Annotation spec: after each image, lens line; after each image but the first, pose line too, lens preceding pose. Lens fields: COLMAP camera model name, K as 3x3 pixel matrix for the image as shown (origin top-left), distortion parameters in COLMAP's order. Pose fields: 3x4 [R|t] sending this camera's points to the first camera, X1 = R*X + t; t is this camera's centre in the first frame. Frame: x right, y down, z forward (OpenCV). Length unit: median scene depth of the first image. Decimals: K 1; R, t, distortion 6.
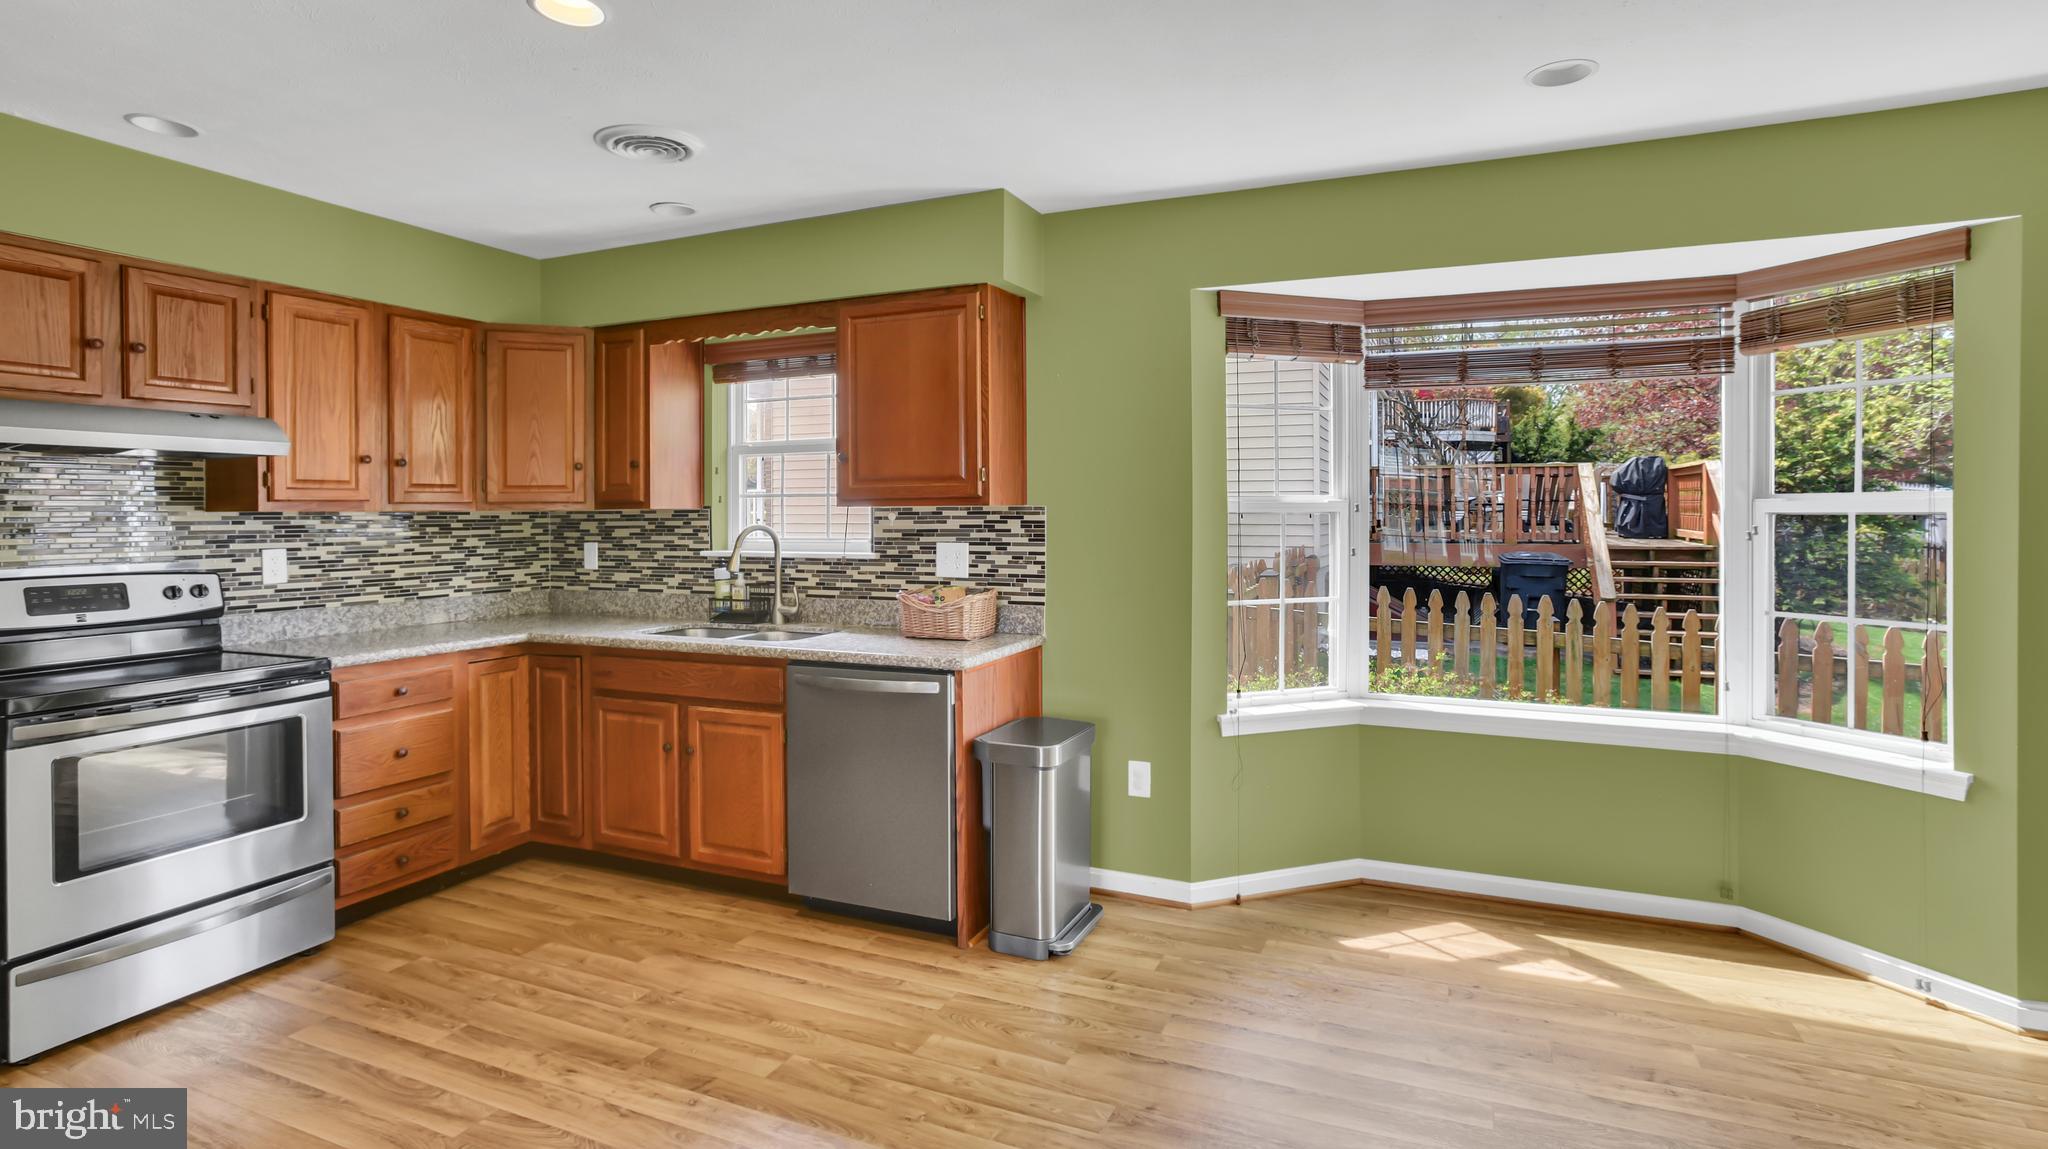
lens RADIAL K [[1019.1, 0, 969.9], [0, 1019.1, 511.5], [0, 0, 1]] dist [-0.005789, -0.000040]
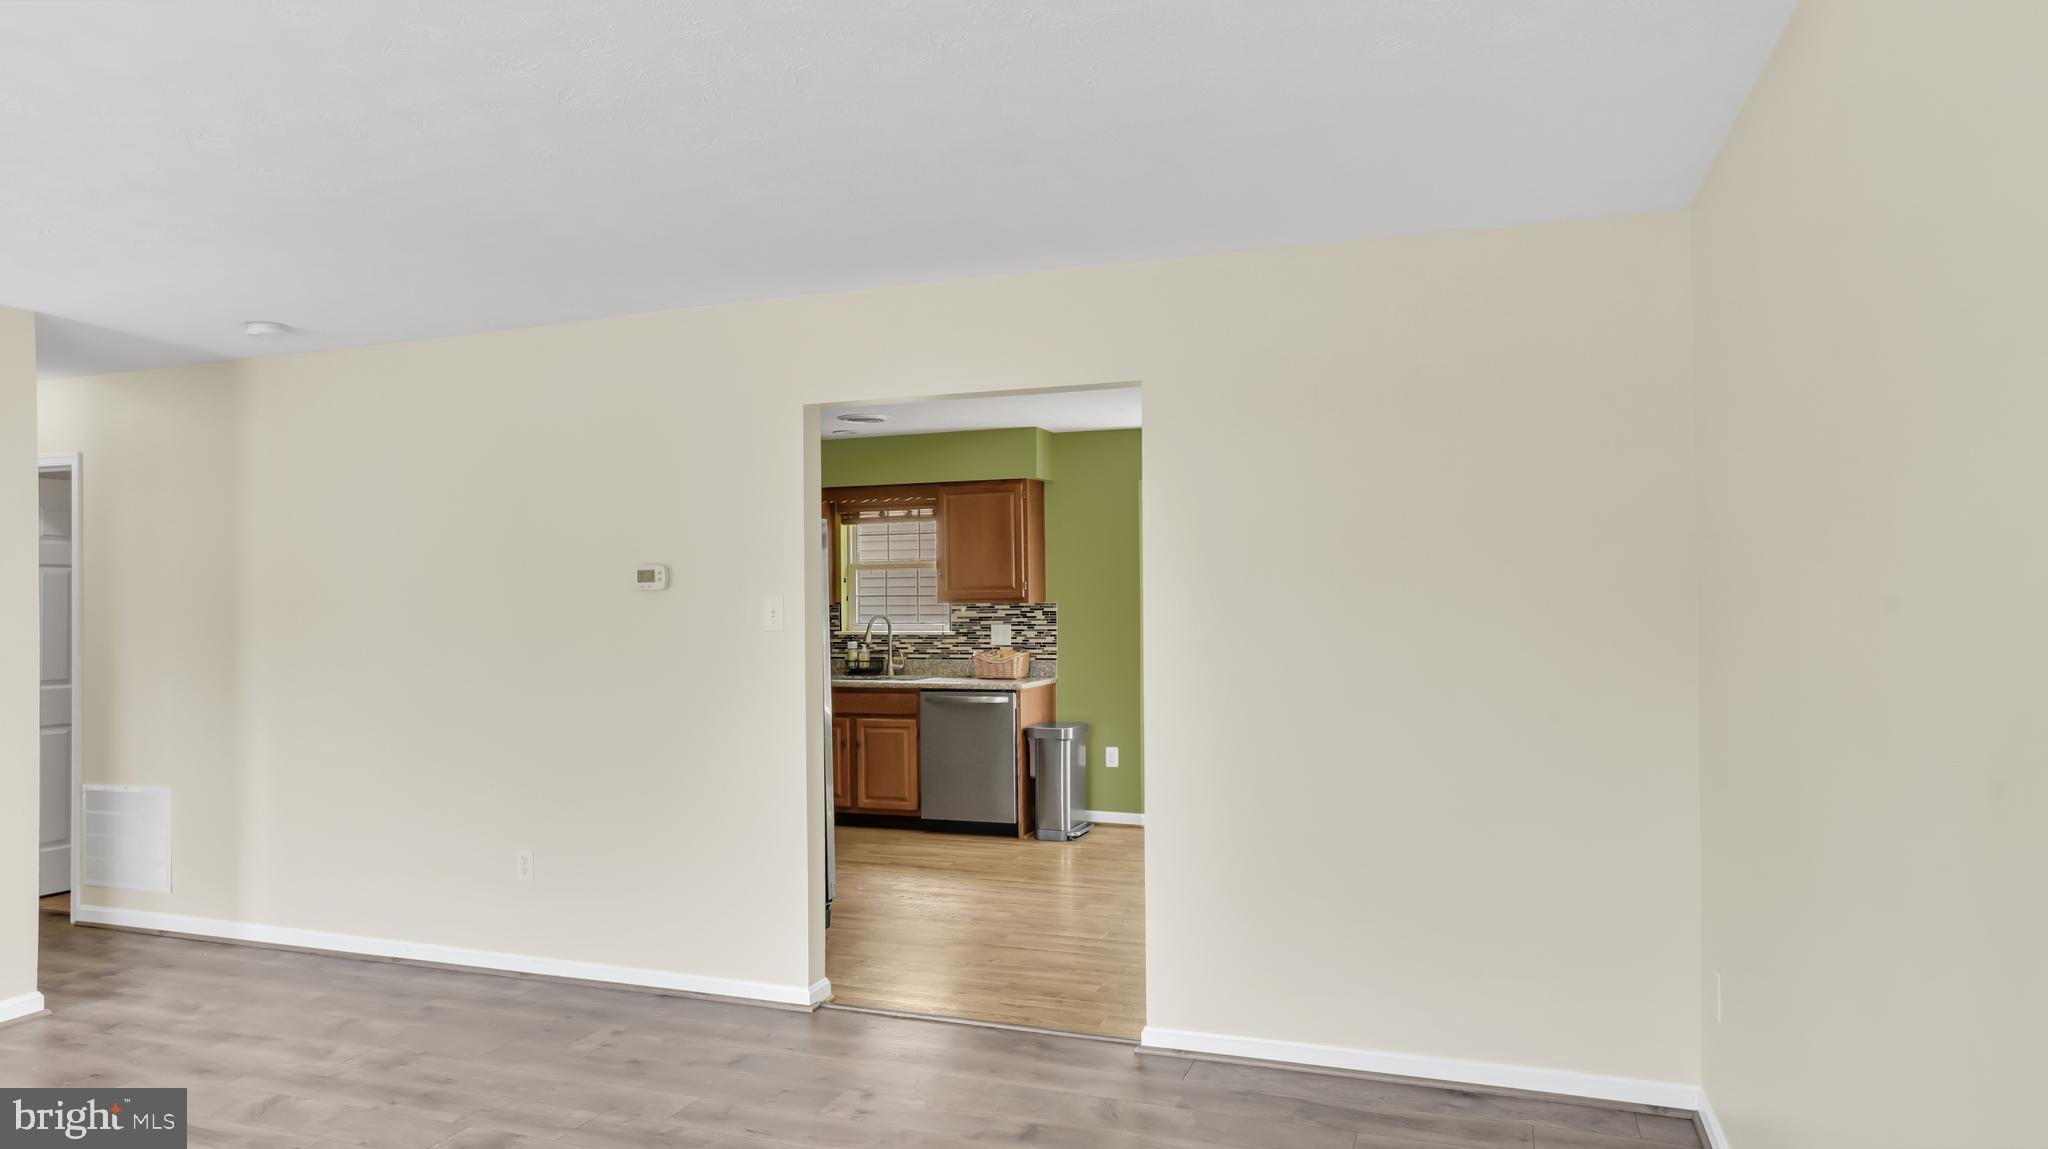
lens RADIAL K [[1019.1, 0, 1030.2], [0, 1019.1, 576.1], [0, 0, 1]] dist [-0.005789, -0.000040]
pose [[0.995153, -0.002663, 0.098302, -0.148112], [0.005266, 0.999642, -0.026229, -0.005283], [-0.098197, 0.026619, 0.994811, -0.750670]]
